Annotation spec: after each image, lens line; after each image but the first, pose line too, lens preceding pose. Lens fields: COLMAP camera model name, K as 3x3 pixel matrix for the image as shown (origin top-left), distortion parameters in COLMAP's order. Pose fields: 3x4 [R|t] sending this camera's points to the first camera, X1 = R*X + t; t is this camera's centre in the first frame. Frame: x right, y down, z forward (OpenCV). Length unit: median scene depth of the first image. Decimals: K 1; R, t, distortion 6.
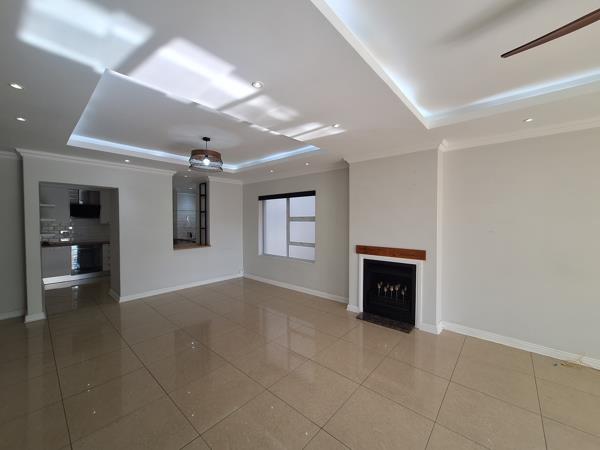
lens RADIAL K [[240.4, 0, 300.5], [0, 240.4, 225.9], [0, 0, 1]] dist [-0.002236, 0.000092]
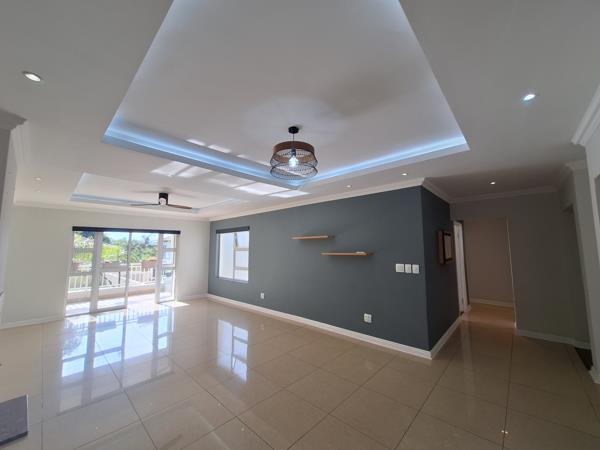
lens RADIAL K [[235.9, 0, 300.0], [0, 235.9, 225.0], [0, 0, 1]] dist [-0.001637, 0.000541]
pose [[-0.999730, 0.008565, 0.021610, -0.332493], [0.006939, 0.997220, -0.074196, -0.034485], [-0.022185, -0.074026, -0.997010, 1.287910]]
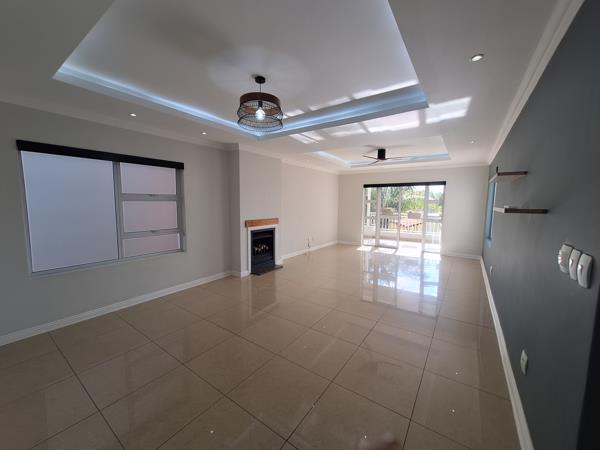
lens RADIAL K [[240.4, 0, 300.5], [0, 240.4, 225.9], [0, 0, 1]] dist [-0.002236, 0.000092]
pose [[-0.109882, -0.099514, 0.988950, -0.883744], [0.017231, 0.994635, 0.102001, -0.011470], [-0.993795, 0.028249, -0.107578, 0.759572]]
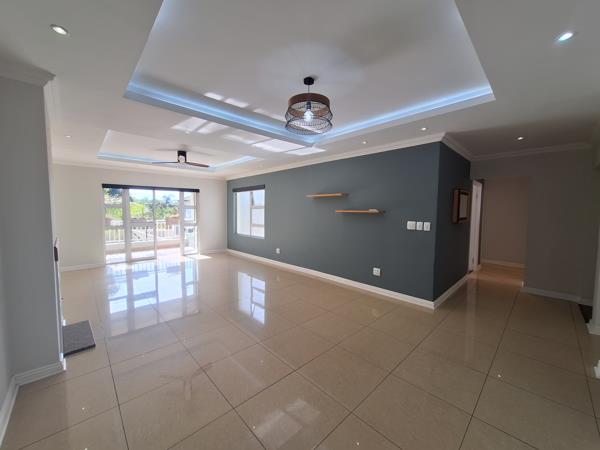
lens RADIAL K [[235.9, 0, 300.0], [0, 235.9, 225.0], [0, 0, 1]] dist [-0.001637, 0.000541]
pose [[-0.996532, -0.010934, 0.082483, -0.335091], [-0.003819, 0.996294, 0.085924, -0.014737], [-0.083117, 0.085311, -0.992881, 1.321575]]
